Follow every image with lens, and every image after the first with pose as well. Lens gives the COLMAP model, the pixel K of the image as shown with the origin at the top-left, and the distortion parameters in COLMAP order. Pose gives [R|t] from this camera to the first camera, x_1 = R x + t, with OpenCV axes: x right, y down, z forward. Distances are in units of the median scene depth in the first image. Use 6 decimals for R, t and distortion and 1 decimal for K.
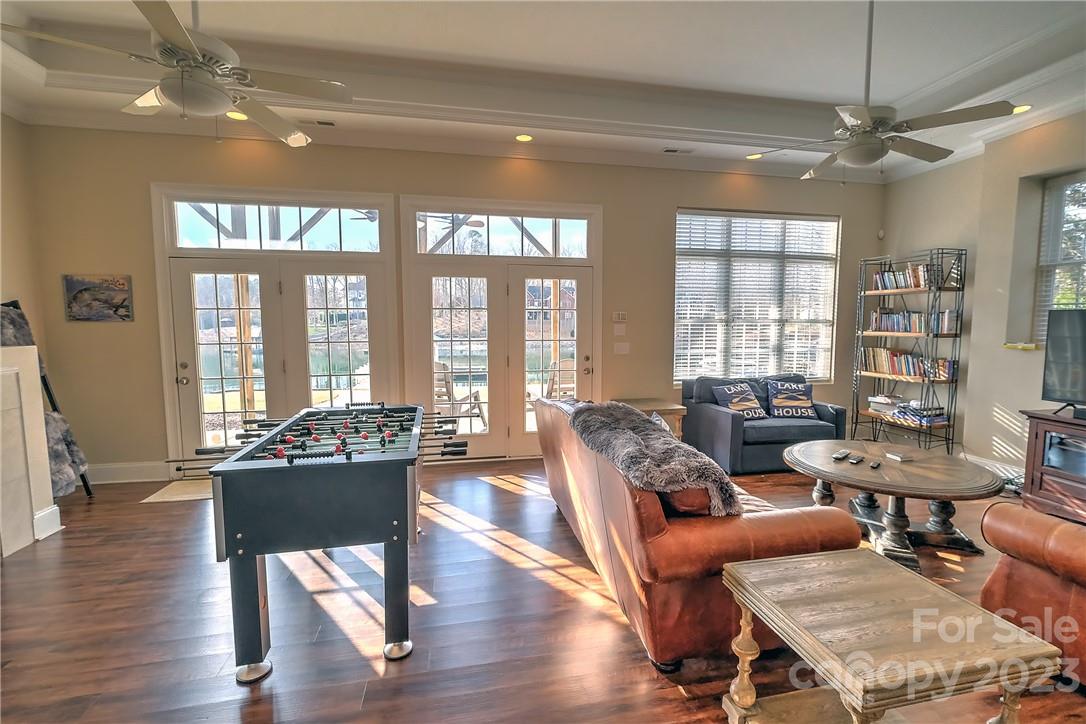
lens RADIAL K [[482.9, 0, 543.0], [0, 482.9, 362.0], [0, 0, 1]] dist [-0.004420, -0.000263]
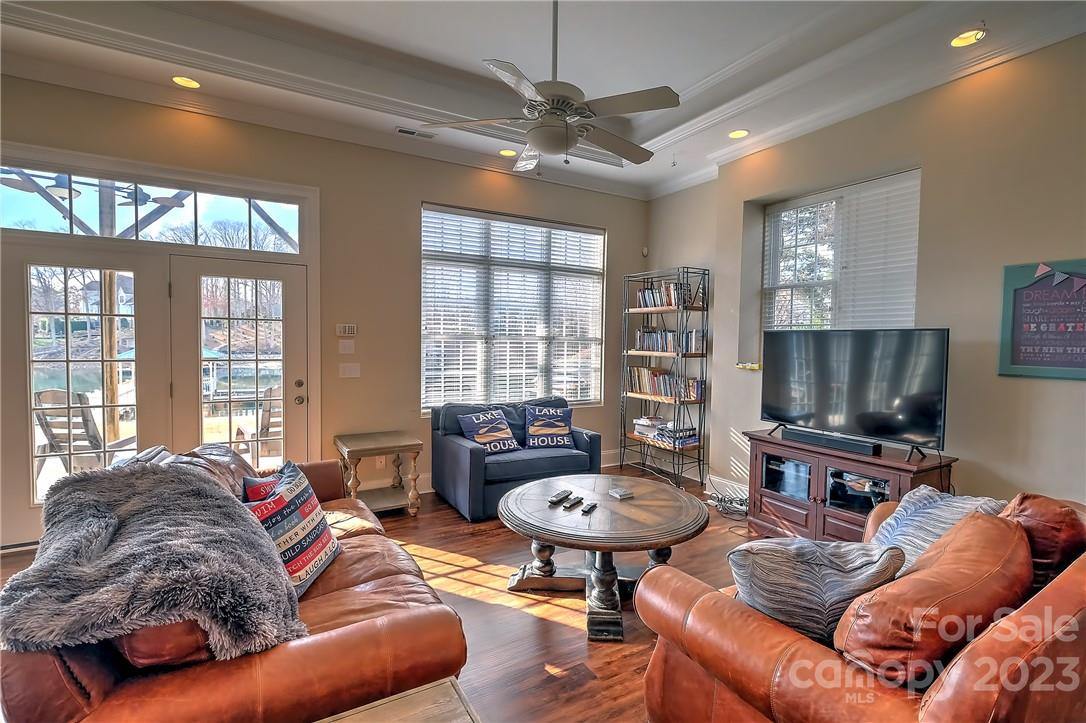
lens RADIAL K [[510.2, 0, 558.7], [0, 510.2, 360.8], [0, 0, 1]] dist [-0.000150, 0.000163]
pose [[0.943292, -0.000910, 0.331964, 0.214818], [0.013683, 0.999253, -0.036142, -0.009095], [-0.331683, 0.038635, 0.942599, 0.099177]]
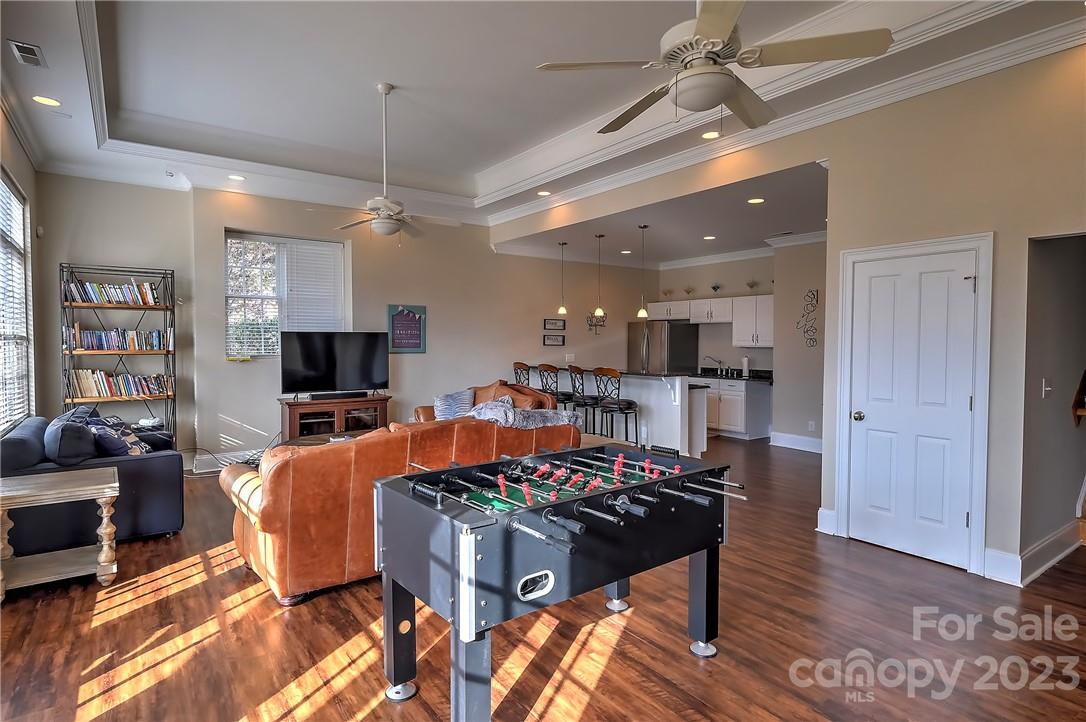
lens RADIAL K [[586.3, 0, 543.0], [0, 586.3, 361.0], [0, 0, 1]] dist [0.000515, 0.000012]
pose [[-0.401908, -0.032620, 0.915099, -0.641685], [0.070959, 0.995251, 0.066642, -0.058800], [-0.912926, 0.091719, -0.397685, 0.719554]]
